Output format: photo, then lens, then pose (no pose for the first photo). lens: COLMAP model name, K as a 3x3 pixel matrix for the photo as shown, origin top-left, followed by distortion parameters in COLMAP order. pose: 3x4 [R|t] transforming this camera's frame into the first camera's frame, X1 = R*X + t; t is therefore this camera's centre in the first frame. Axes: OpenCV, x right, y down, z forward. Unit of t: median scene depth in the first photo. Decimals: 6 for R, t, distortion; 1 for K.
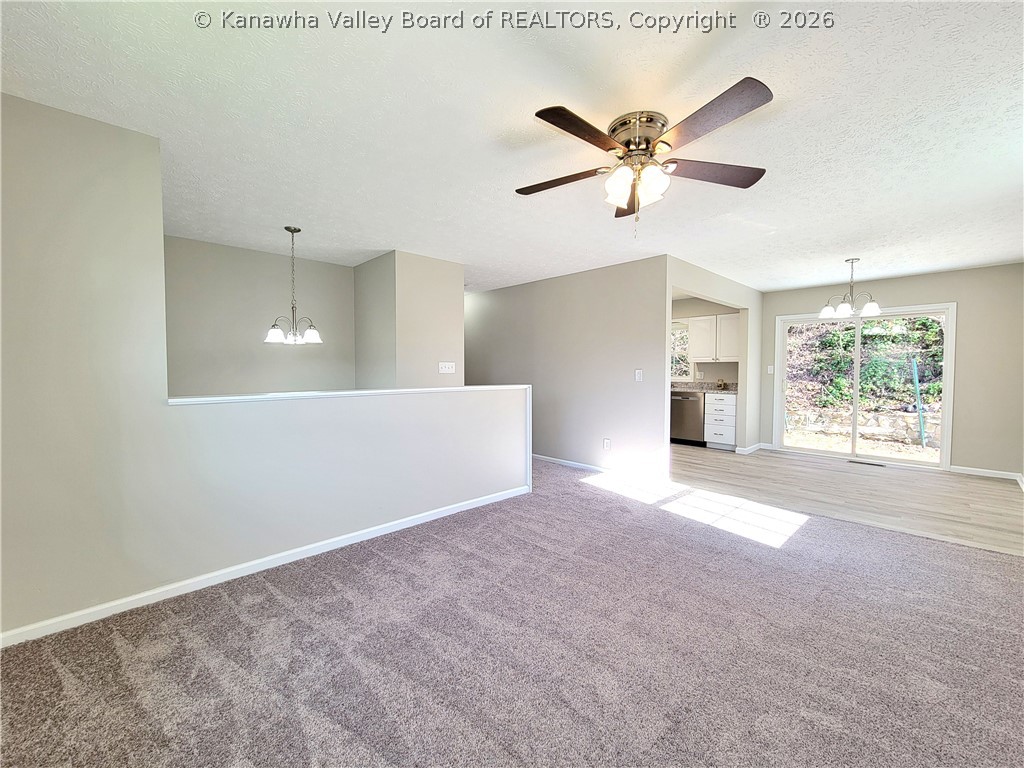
lens RADIAL K [[421.5, 0, 514.2], [0, 421.5, 385.0], [0, 0, 1]] dist [0.008189, -0.002668]
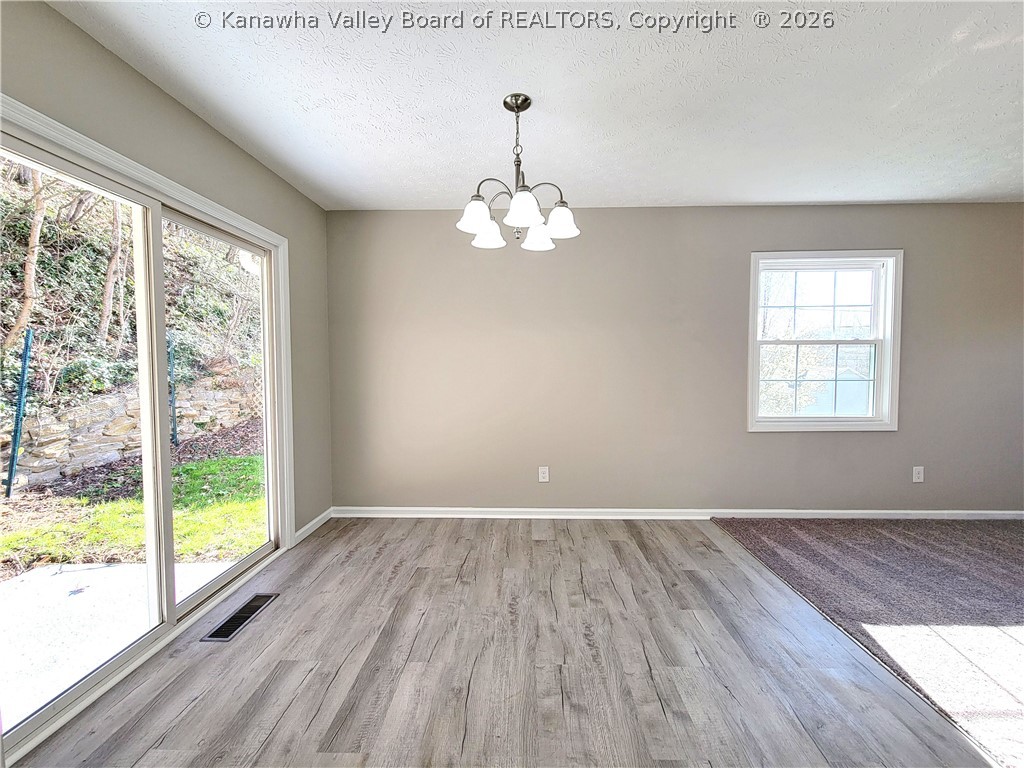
lens RADIAL K [[421.5, 0, 512.5], [0, 421.5, 384.1], [0, 0, 1]] dist [0.008189, -0.002668]
pose [[-0.708155, -0.033159, 0.705278, 0.518638], [0.015246, 0.997946, 0.062227, -0.030725], [-0.705892, 0.054819, -0.706195, 1.354332]]
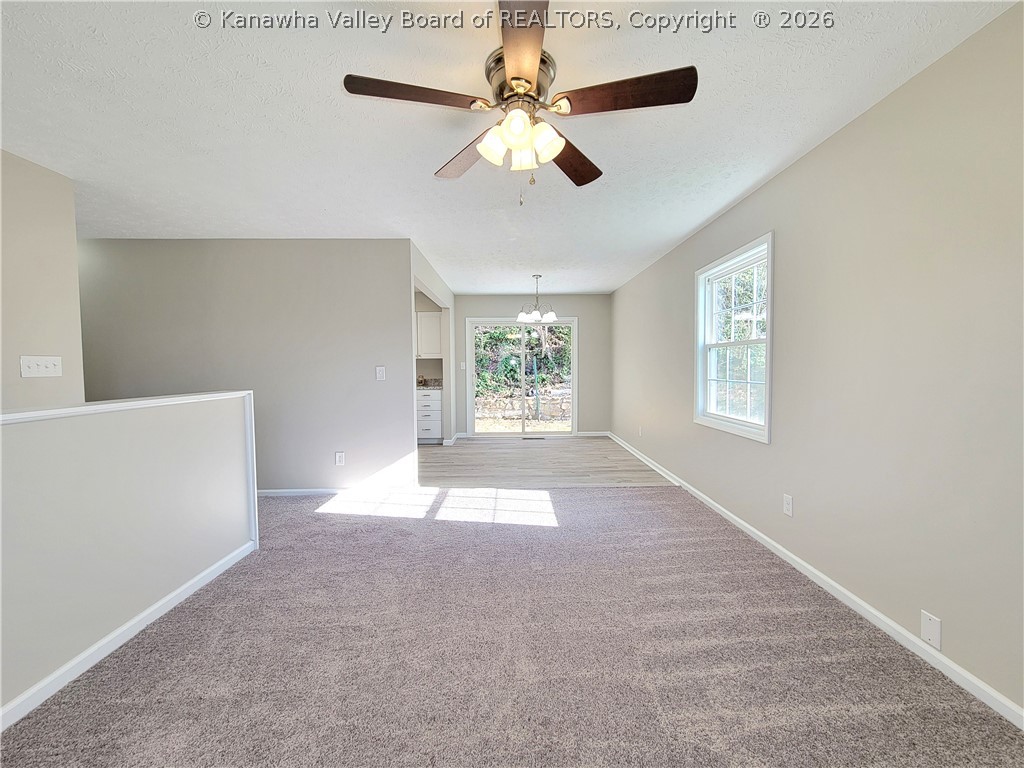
lens RADIAL K [[421.5, 0, 512.9], [0, 421.5, 382.8], [0, 0, 1]] dist [0.008189, -0.002668]
pose [[0.675410, -0.038498, 0.736437, -0.171016], [0.037999, 0.999127, 0.017380, -0.008003], [-0.736462, 0.016245, 0.676283, 0.230326]]
